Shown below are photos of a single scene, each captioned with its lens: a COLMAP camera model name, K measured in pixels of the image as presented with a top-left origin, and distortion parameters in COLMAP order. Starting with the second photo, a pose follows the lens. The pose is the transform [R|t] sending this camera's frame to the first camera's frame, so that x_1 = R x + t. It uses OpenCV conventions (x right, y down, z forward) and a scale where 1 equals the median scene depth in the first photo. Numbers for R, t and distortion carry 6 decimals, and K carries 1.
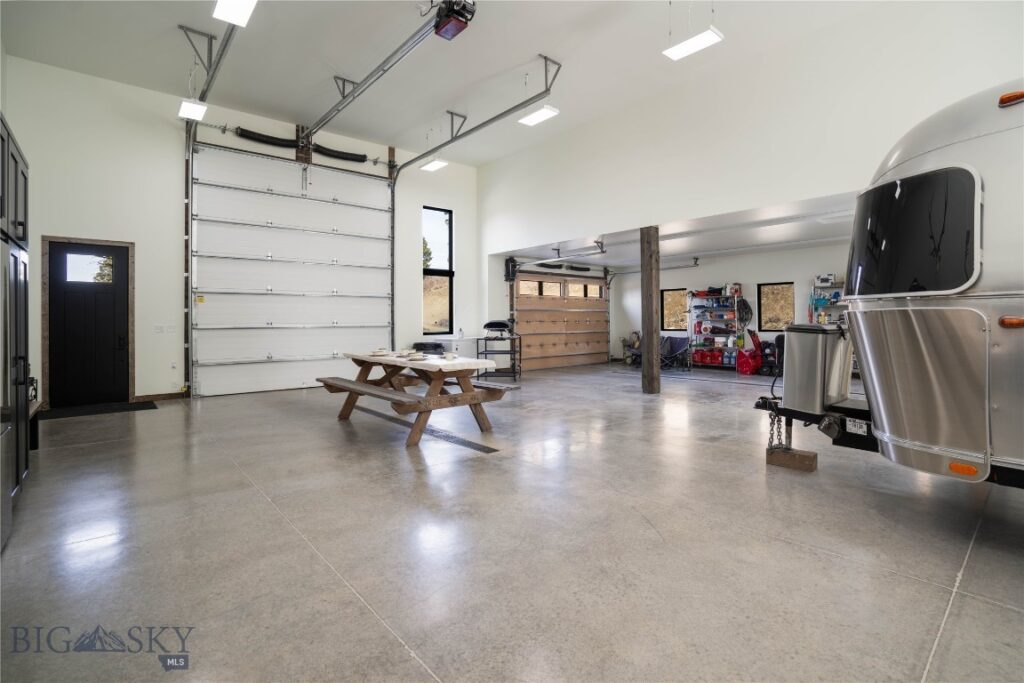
lens RADIAL K [[474.5, 0, 512.4], [0, 474.5, 319.4], [0, 0, 1]] dist [0.000249, 0.000068]
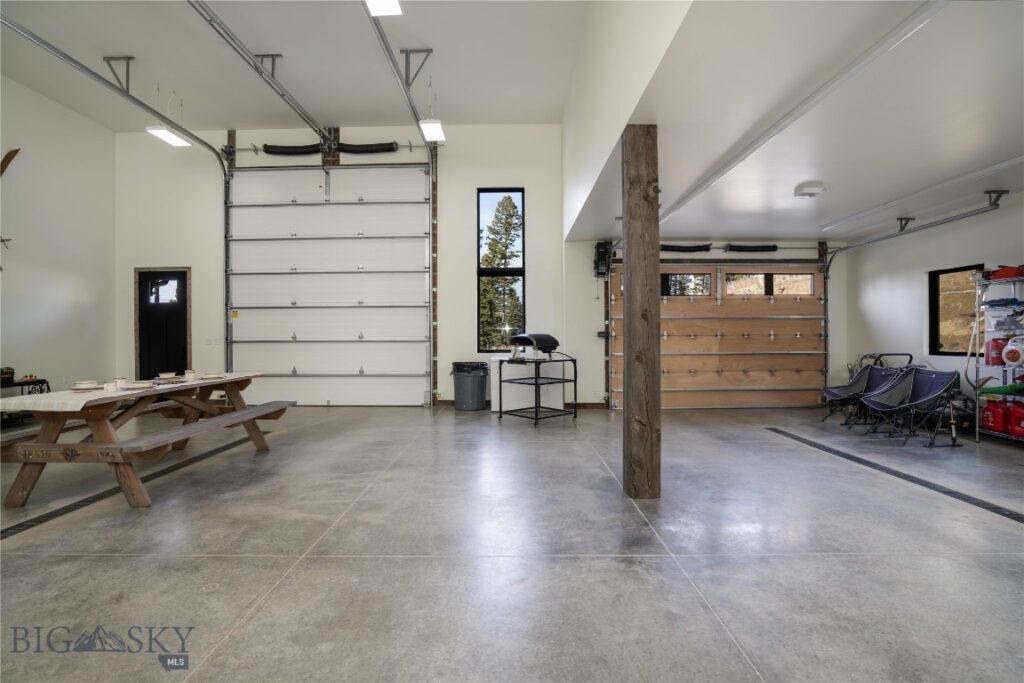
lens RADIAL K [[480.9, 0, 512.0], [0, 480.9, 341.5], [0, 0, 1]] dist [-0.000452, -0.000128]
pose [[0.755100, 0.011772, -0.655504, 0.452631], [0.002560, 0.999778, 0.020904, -0.001979], [0.655605, -0.017463, 0.754902, 0.501594]]
